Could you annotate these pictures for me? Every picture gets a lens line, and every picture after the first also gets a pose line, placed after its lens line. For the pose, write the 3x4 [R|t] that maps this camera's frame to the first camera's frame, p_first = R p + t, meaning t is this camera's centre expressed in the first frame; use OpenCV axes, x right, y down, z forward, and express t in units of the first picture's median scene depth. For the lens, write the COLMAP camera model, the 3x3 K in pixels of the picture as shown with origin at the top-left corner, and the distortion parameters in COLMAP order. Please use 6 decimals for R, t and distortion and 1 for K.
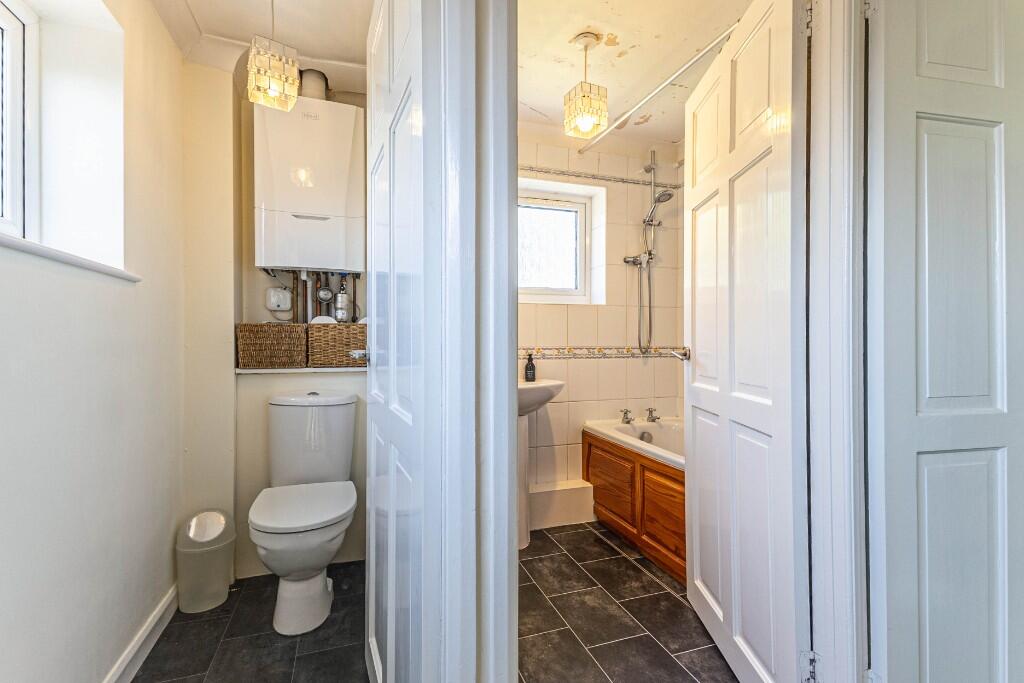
lens RADIAL K [[472.4, 0, 512.1], [0, 472.4, 339.6], [0, 0, 1]] dist [0.024240, -0.000099]
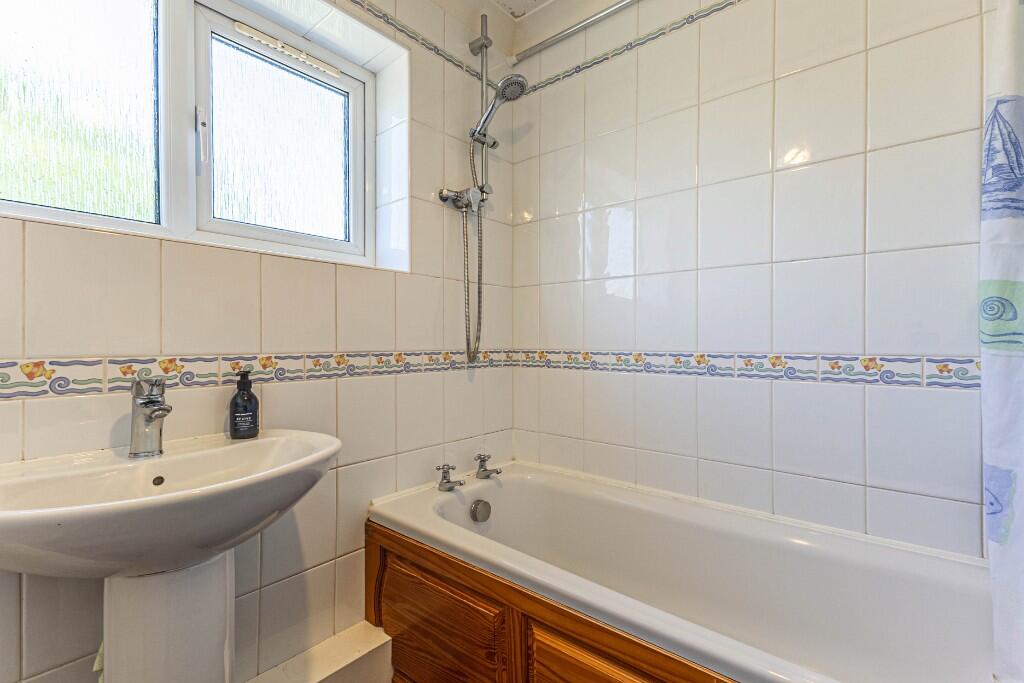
lens RADIAL K [[472.4, 0, 512.3], [0, 472.4, 340.2], [0, 0, 1]] dist [0.024240, -0.000099]
pose [[0.855668, 0.002076, 0.517521, 0.021603], [-0.001959, 0.999998, -0.000773, 0.003238], [-0.517521, -0.000352, 0.855670, 0.484183]]
